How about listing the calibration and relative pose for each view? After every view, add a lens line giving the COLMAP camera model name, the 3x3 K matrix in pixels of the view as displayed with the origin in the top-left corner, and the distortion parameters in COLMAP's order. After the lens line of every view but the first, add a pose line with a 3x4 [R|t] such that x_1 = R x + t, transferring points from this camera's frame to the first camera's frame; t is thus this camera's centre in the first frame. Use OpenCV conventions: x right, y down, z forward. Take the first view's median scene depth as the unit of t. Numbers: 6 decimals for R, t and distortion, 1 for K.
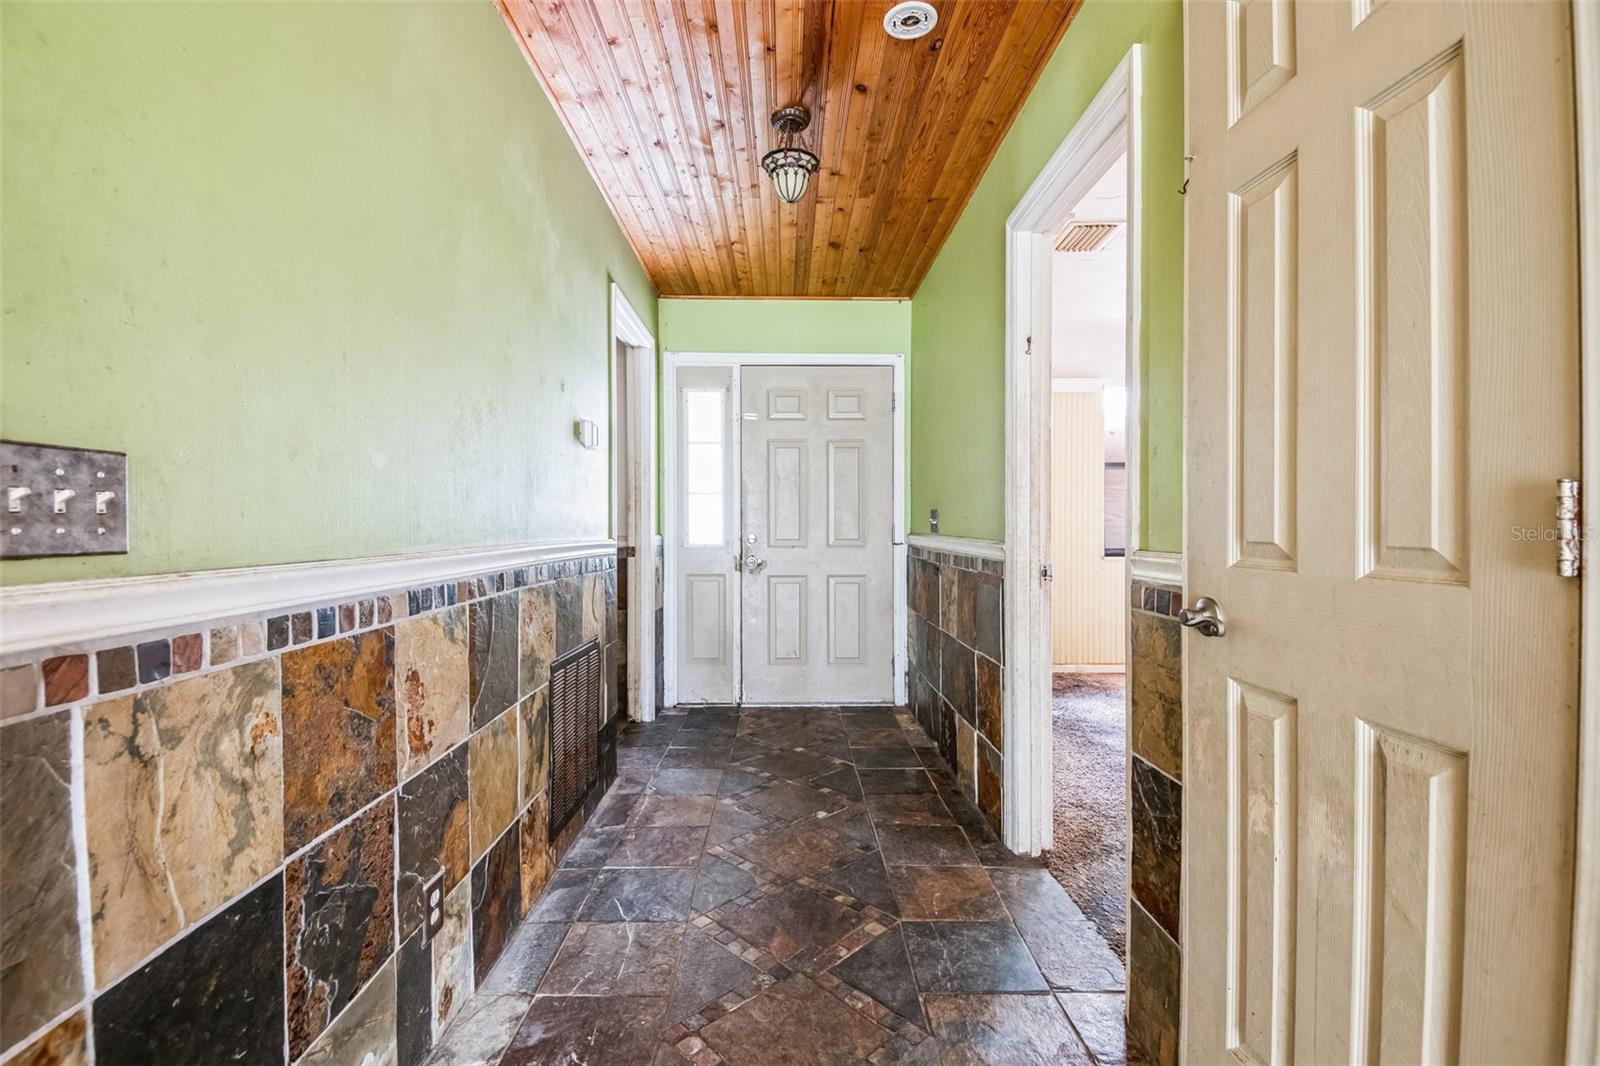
lens RADIAL K [[724.3, 0, 793.0], [0, 724.3, 530.3], [0, 0, 1]] dist [0.039542, -0.029804]
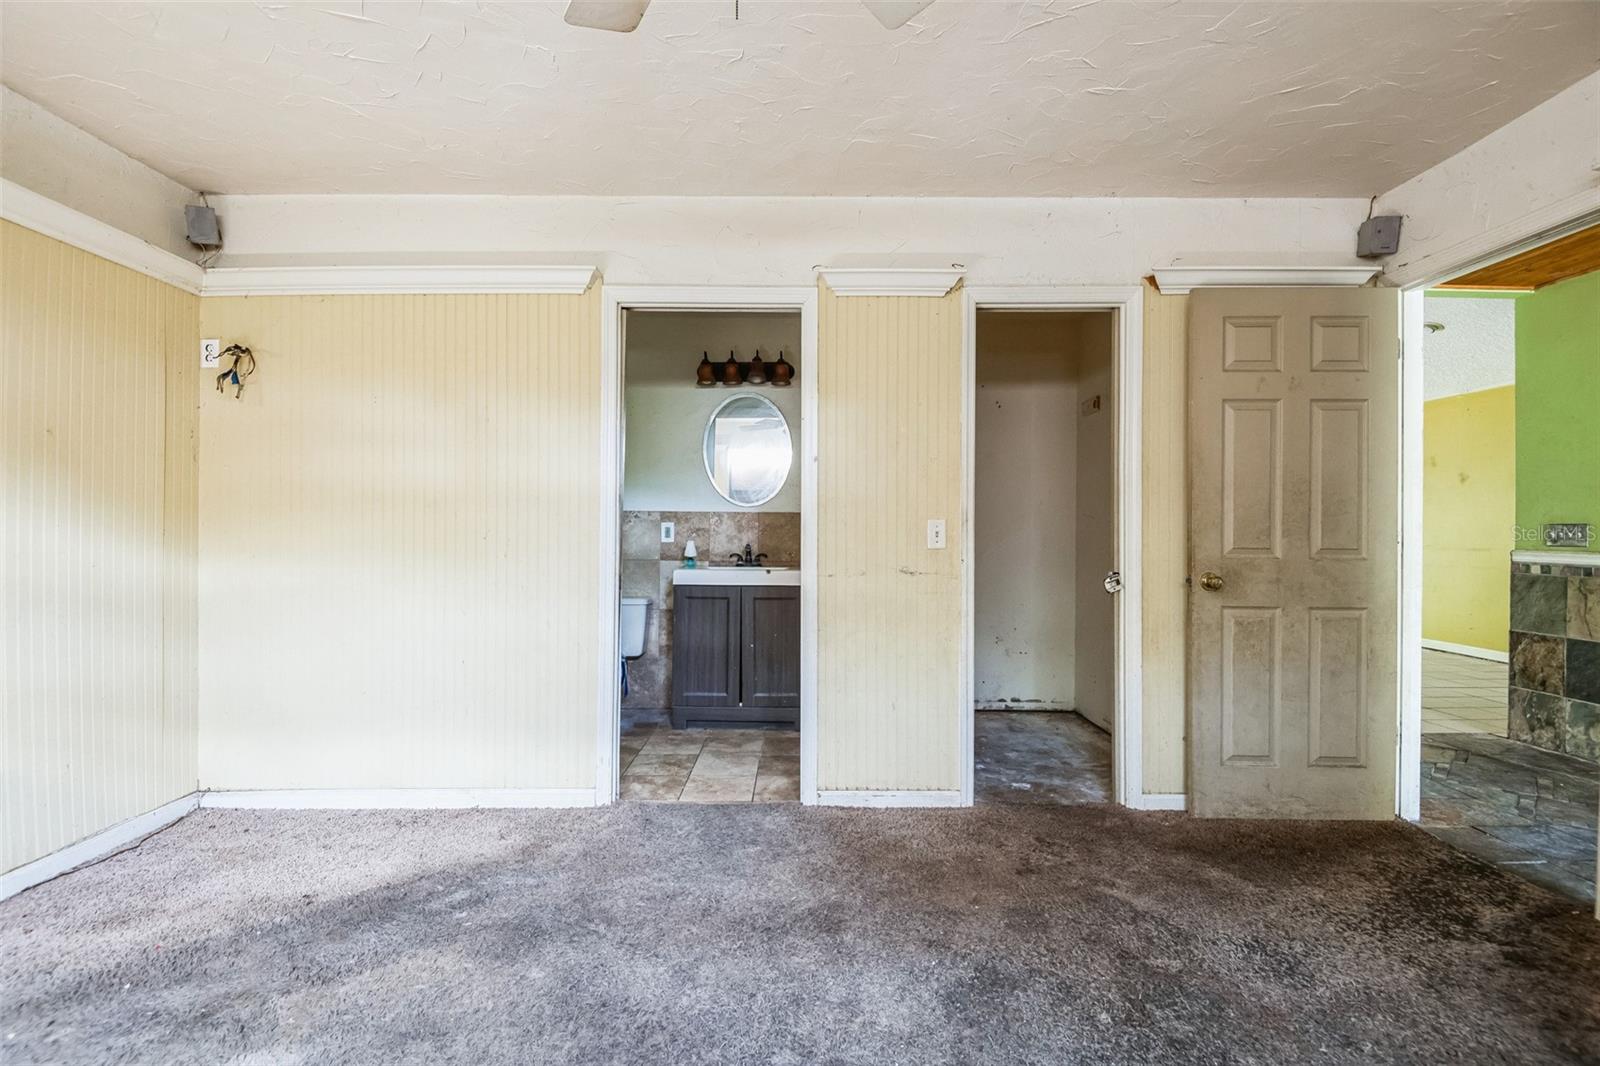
lens RADIAL K [[724.3, 0, 793.0], [0, 724.3, 530.3], [0, 0, 1]] dist [0.039542, -0.029804]
pose [[-0.999728, -0.003227, 0.023083, 3.437017], [-0.003055, 0.999967, 0.007489, -0.077933], [-0.023106, 0.007416, -0.999706, 5.007626]]
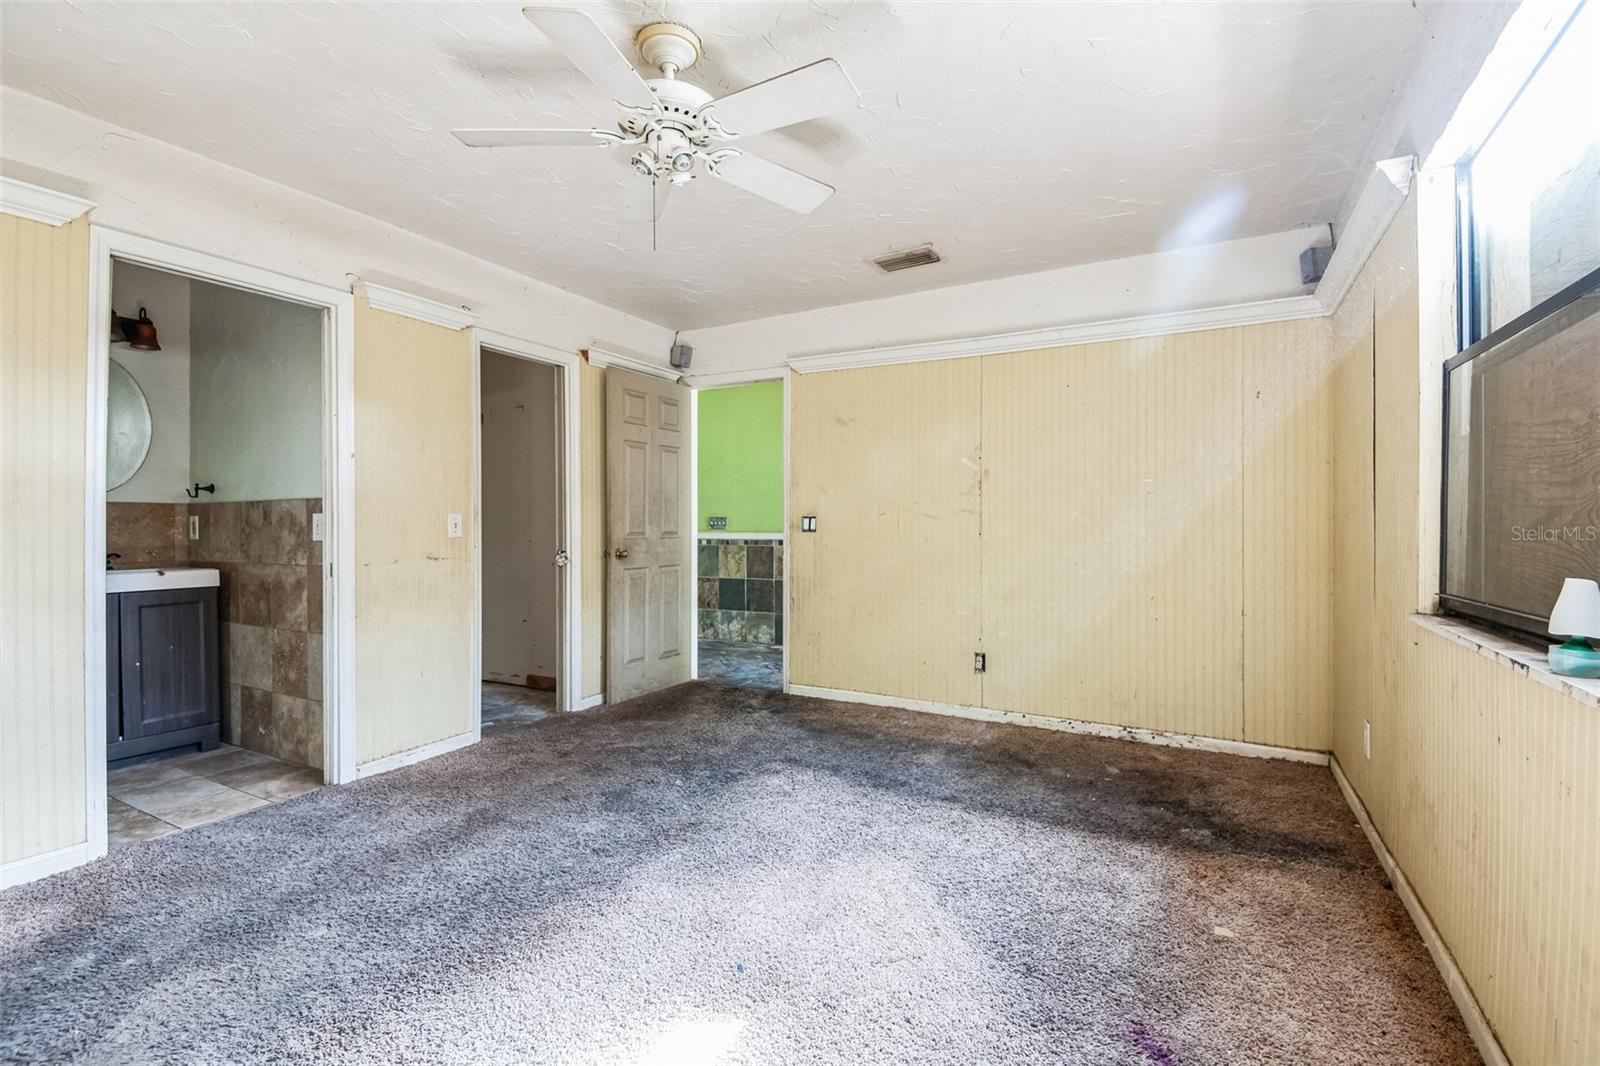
lens RADIAL K [[728.2, 0, 797.3], [0, 728.2, 523.3], [0, 0, 1]] dist [0.046812, -0.033419]
pose [[-0.495574, 0.003315, -0.868560, 5.442609], [-0.001902, 0.999986, 0.004902, -0.072603], [0.868564, 0.004081, -0.495561, 5.345440]]
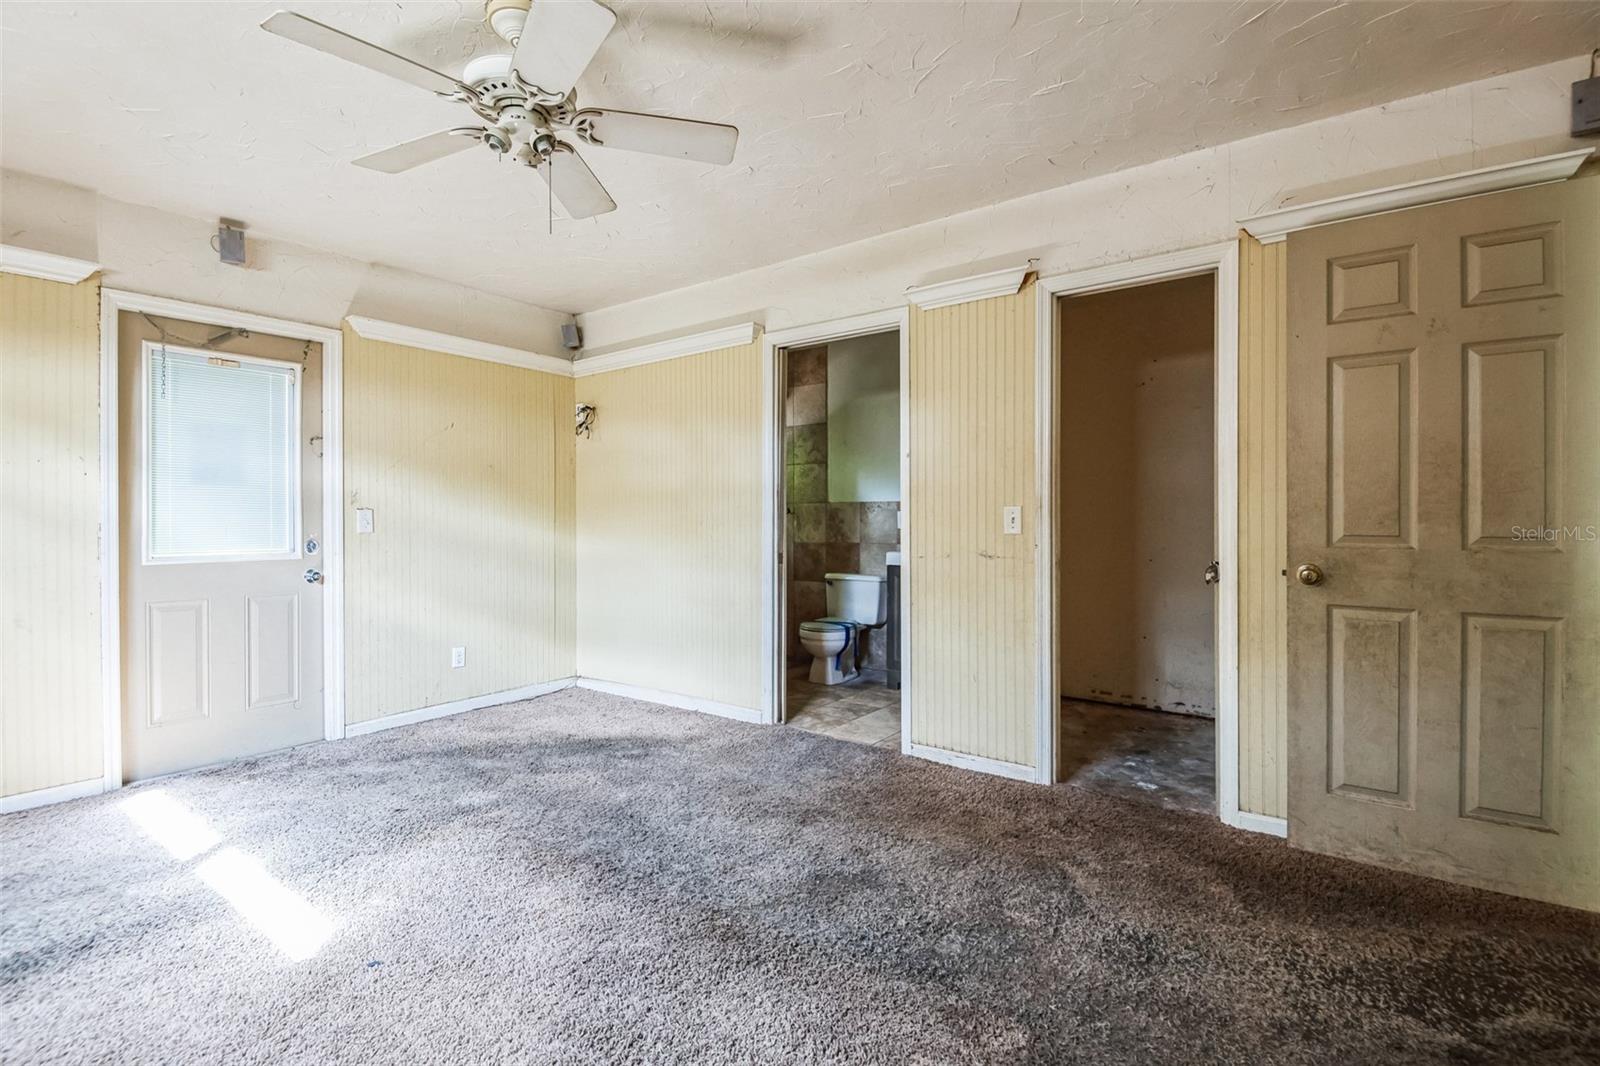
lens RADIAL K [[728.2, 0, 797.3], [0, 728.2, 523.3], [0, 0, 1]] dist [0.046812, -0.033419]
pose [[-0.794246, -0.001774, 0.607594, 1.559337], [0.007520, 0.999890, 0.012751, -0.074227], [-0.607550, 0.014697, -0.794145, 5.099969]]
